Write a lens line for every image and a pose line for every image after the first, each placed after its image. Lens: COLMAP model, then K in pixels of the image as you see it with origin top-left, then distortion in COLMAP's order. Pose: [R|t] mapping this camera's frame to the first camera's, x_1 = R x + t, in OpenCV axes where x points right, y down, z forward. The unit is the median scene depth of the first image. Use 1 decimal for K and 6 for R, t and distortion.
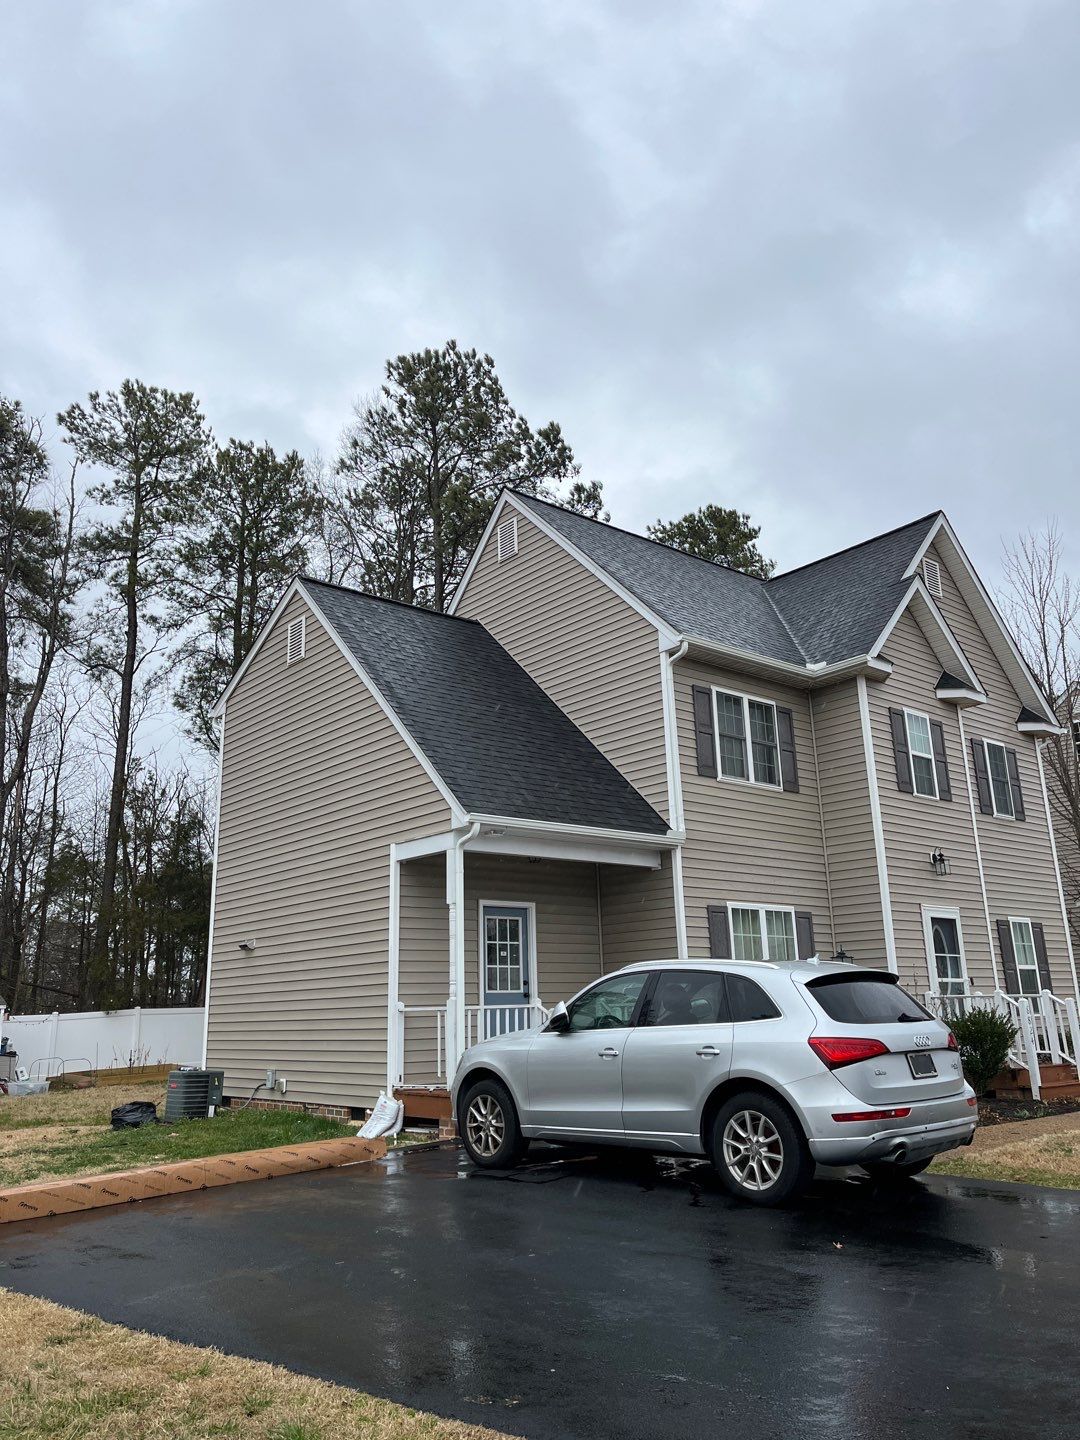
lens RADIAL K [[1061.8, 0, 518.8], [0, 1061.8, 717.2], [0, 0, 1]] dist [0.080166, -0.117094]
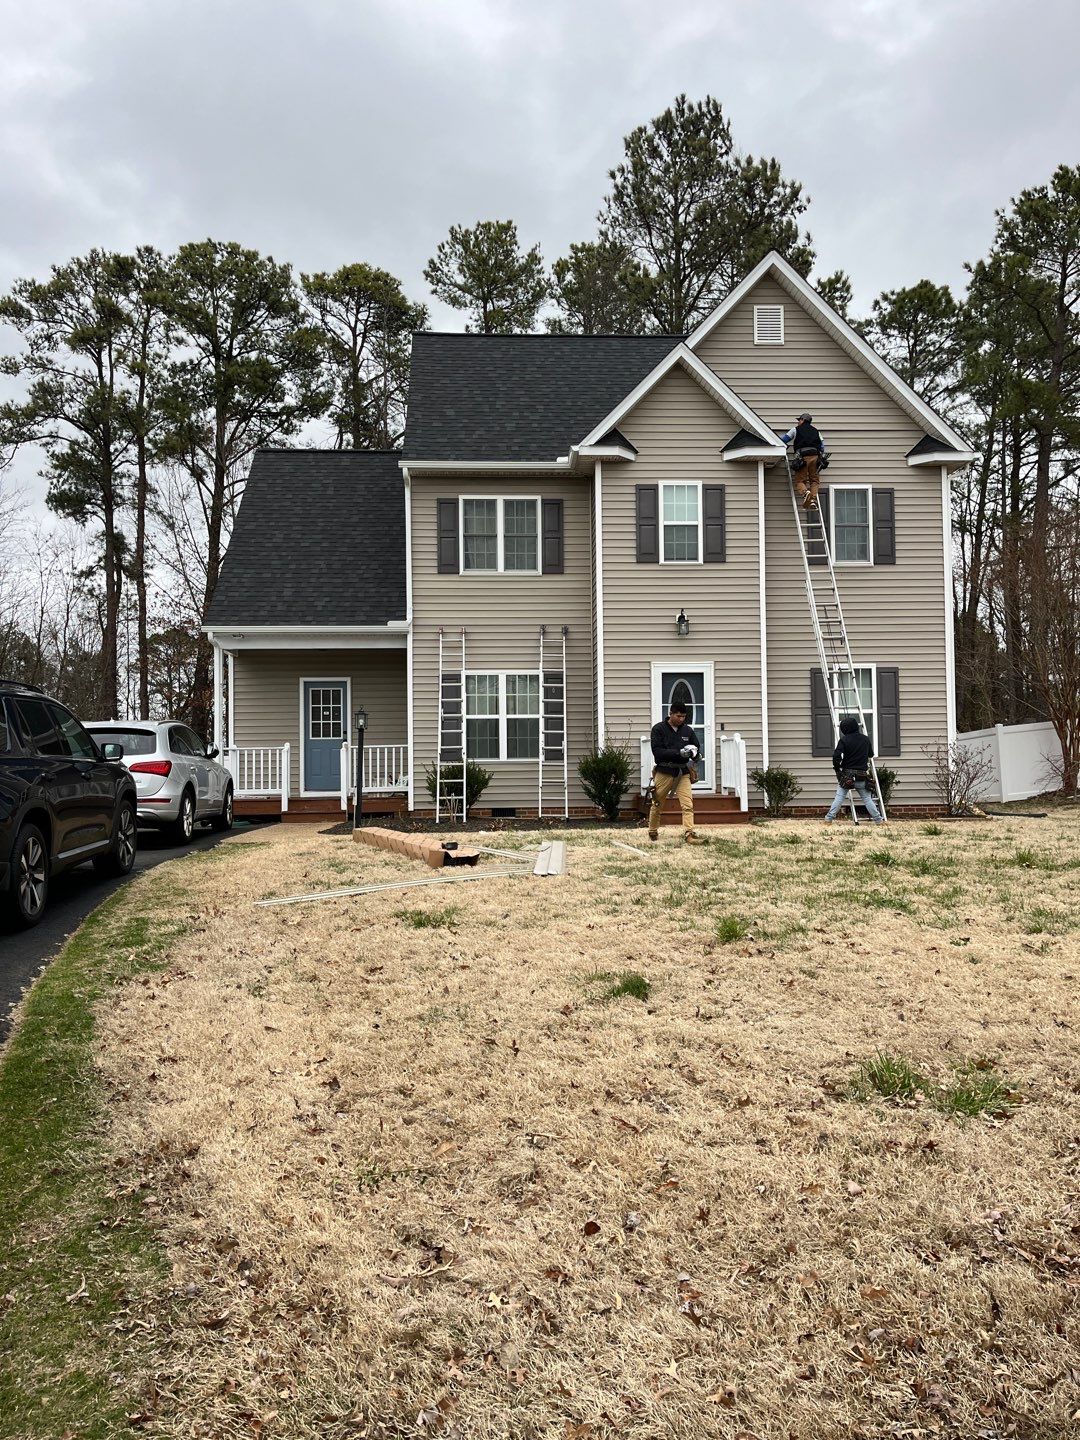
lens RADIAL K [[1061.7, 0, 541.1], [0, 1061.7, 727.9], [0, 0, 1]] dist [0.065367, -0.103064]
pose [[0.797560, -0.007280, -0.603196, 0.970895], [0.152455, 0.969900, 0.189874, 0.011186], [0.583657, -0.243396, 0.774663, 0.045782]]
